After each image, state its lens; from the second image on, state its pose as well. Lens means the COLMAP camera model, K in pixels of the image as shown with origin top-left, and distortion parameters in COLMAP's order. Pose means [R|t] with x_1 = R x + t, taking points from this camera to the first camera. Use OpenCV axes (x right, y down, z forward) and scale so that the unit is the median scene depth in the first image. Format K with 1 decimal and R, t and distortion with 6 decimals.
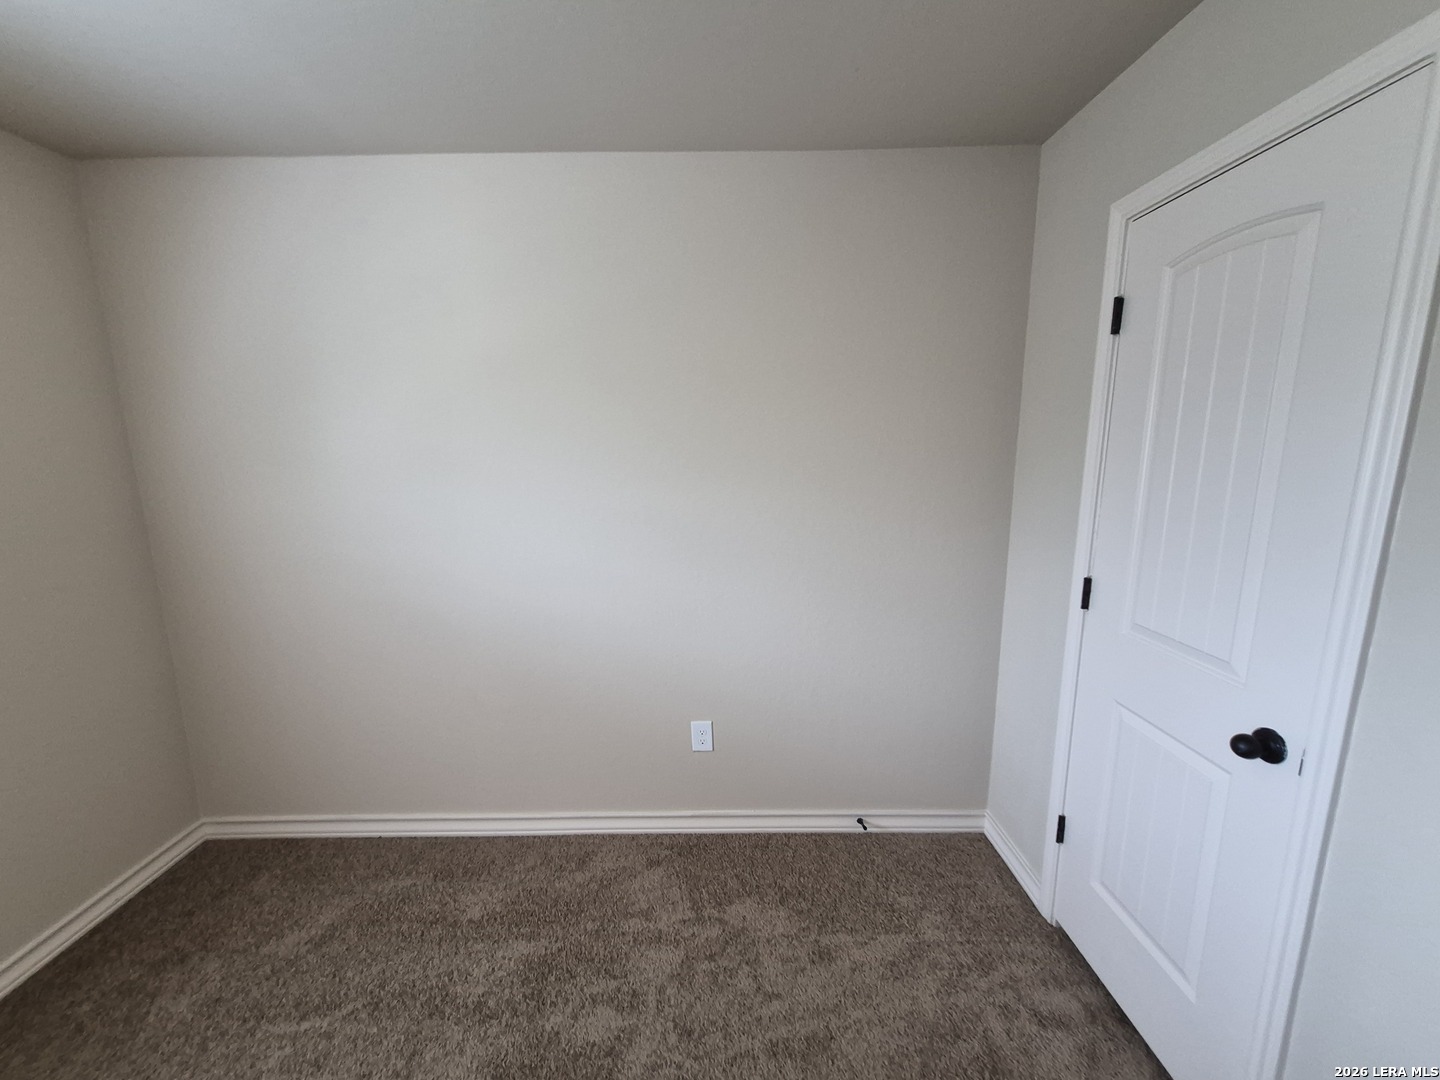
lens RADIAL K [[565.5, 0, 708.9], [0, 565.5, 544.8], [0, 0, 1]] dist [0.006618, 0.000028]
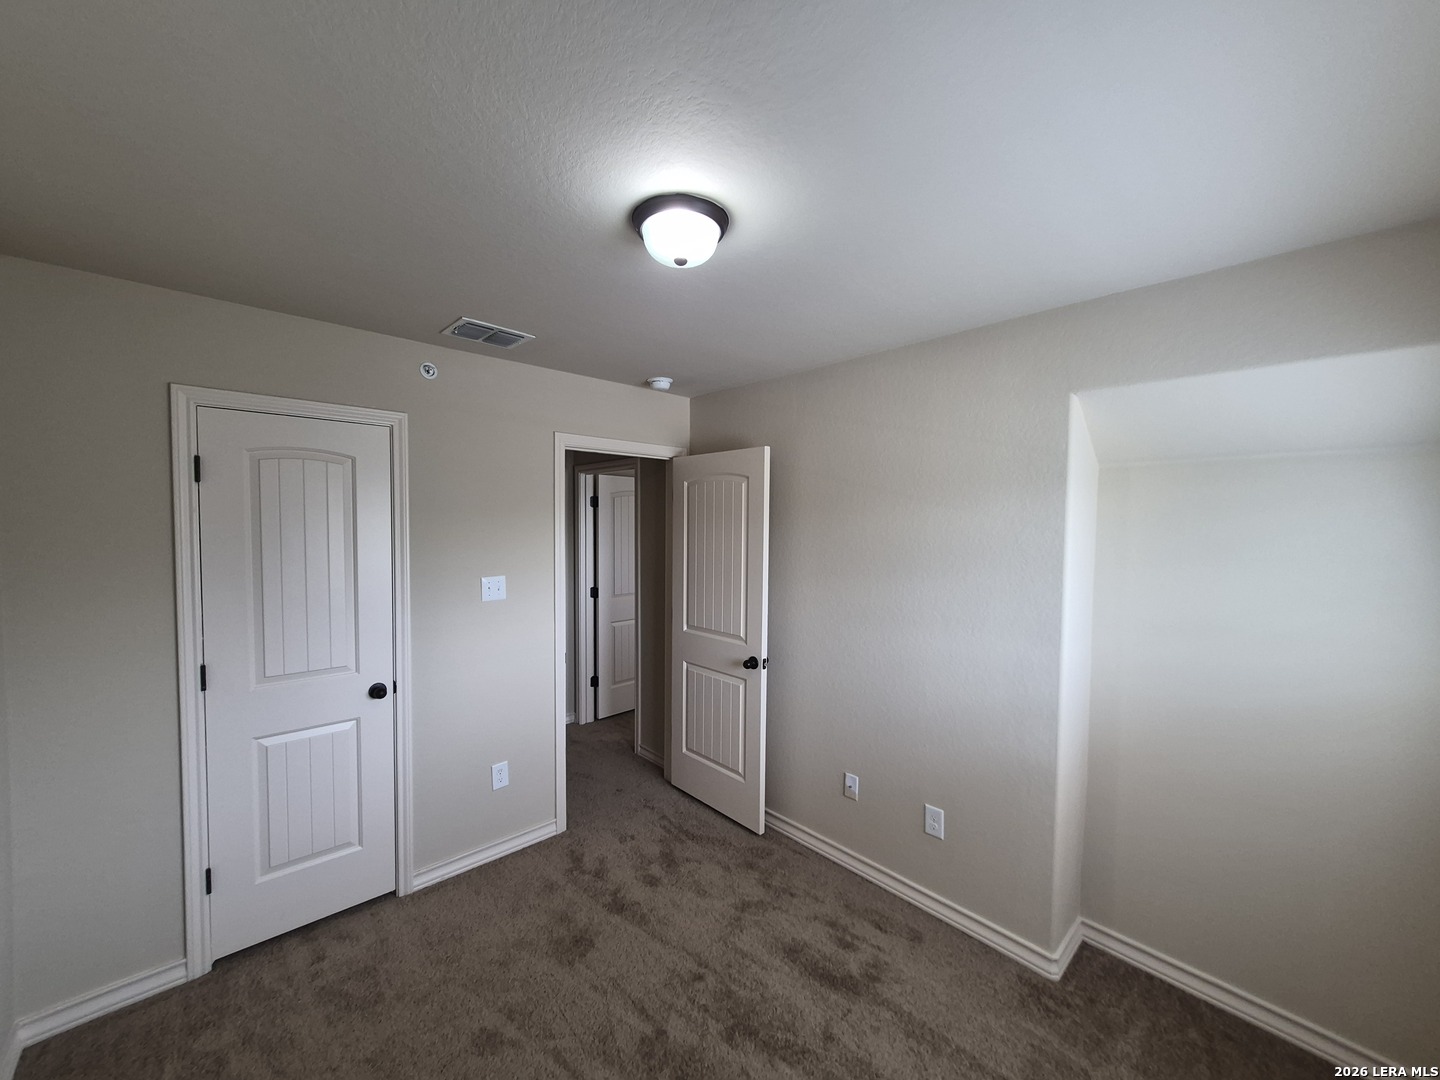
lens RADIAL K [[565.5, 0, 709.2], [0, 565.5, 542.1], [0, 0, 1]] dist [0.006618, 0.000028]
pose [[-0.675935, -0.018870, 0.736720, -0.960985], [0.129366, 0.981112, 0.143822, -0.232698], [-0.725518, 0.192520, -0.660726, 0.900819]]
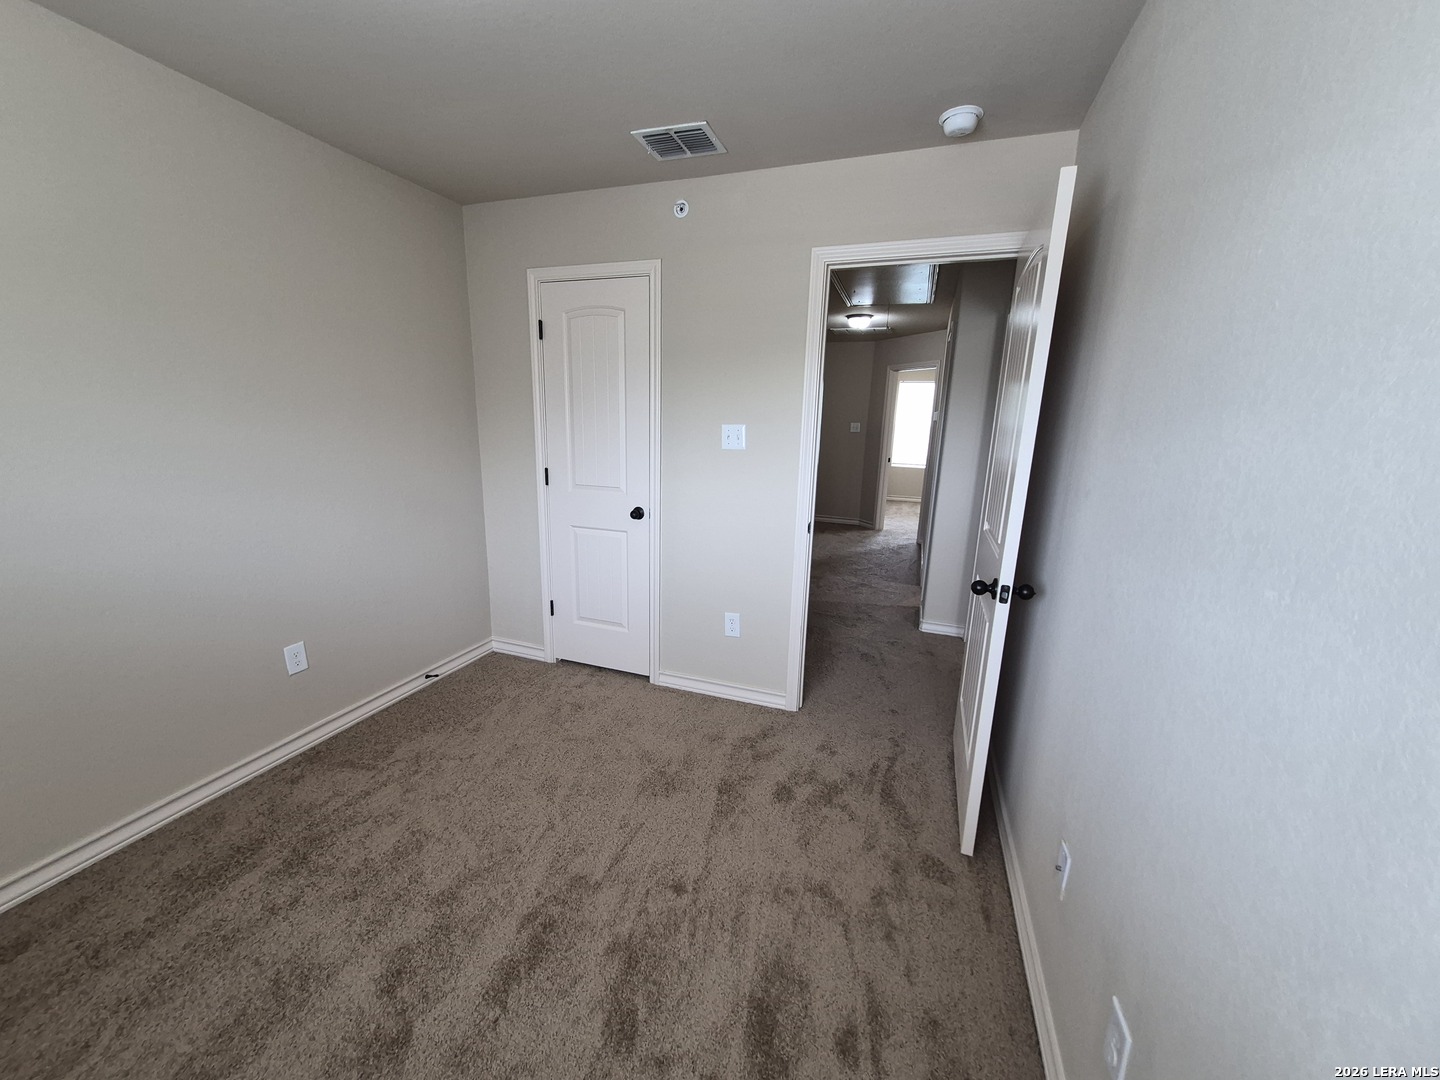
lens RADIAL K [[565.5, 0, 706.7], [0, 565.5, 545.5], [0, 0, 1]] dist [0.006618, 0.000028]
pose [[0.344671, -0.186343, 0.920043, -0.877974], [0.136855, 0.979603, 0.147137, 0.099115], [-0.928694, 0.075198, 0.363143, -0.158580]]
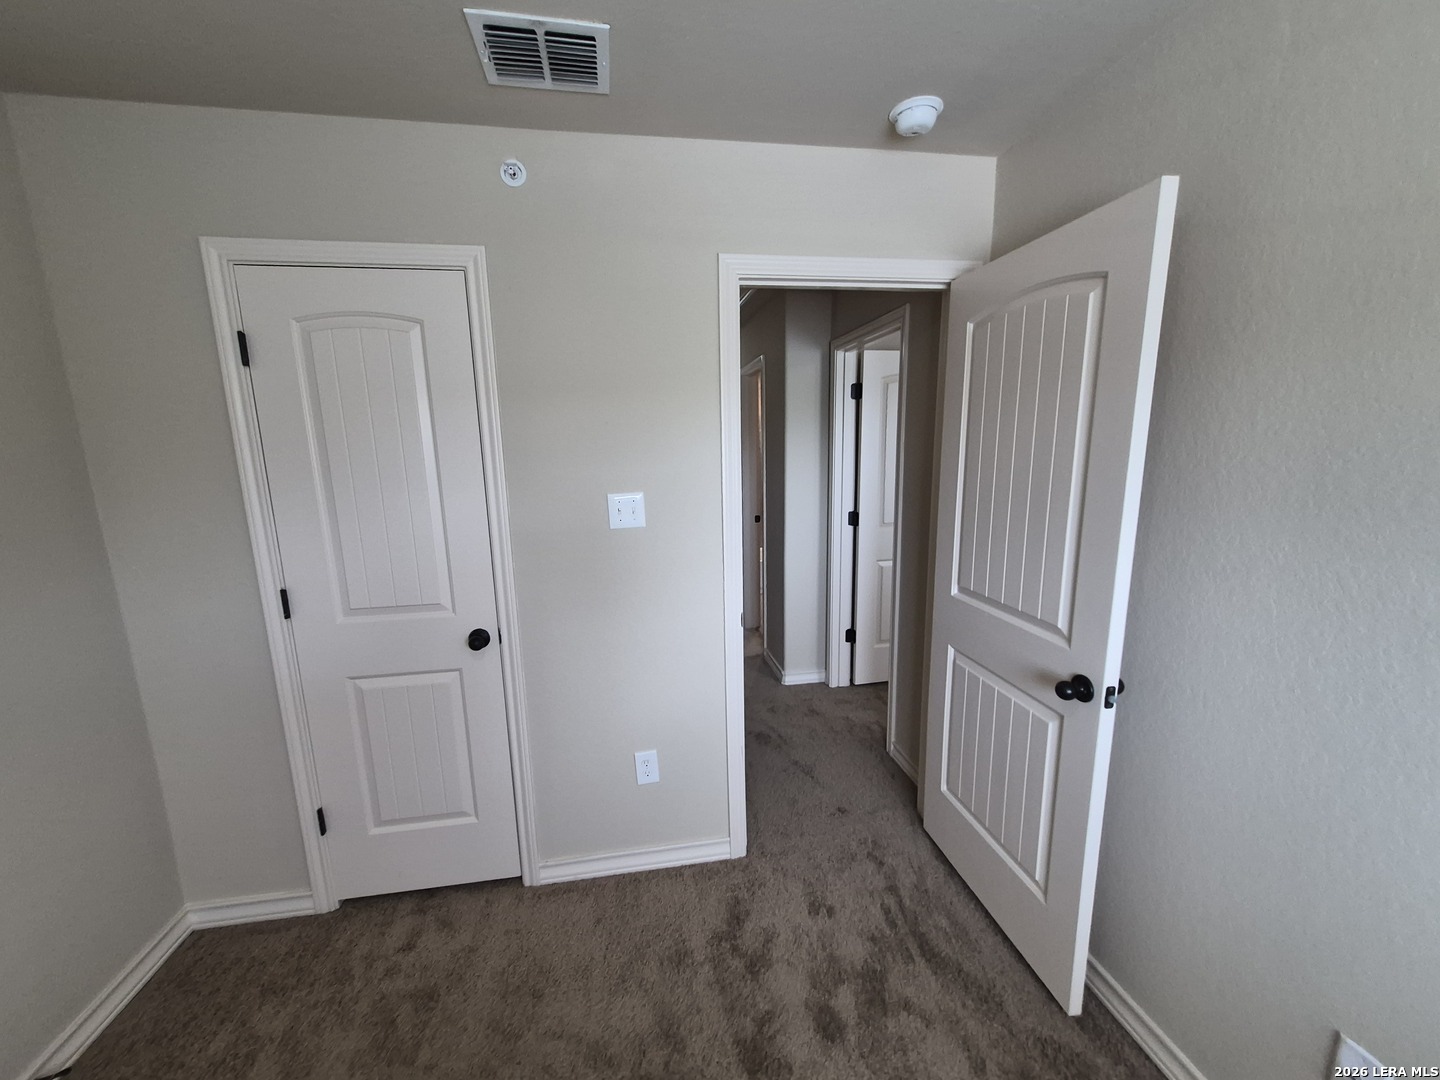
lens RADIAL K [[565.5, 0, 708.1], [0, 565.5, 545.8], [0, 0, 1]] dist [0.006618, 0.000028]
pose [[-0.156675, -0.160772, 0.974477, -0.465545], [0.196521, 0.961858, 0.190287, -0.063939], [-0.967901, 0.221318, -0.119104, 0.306495]]
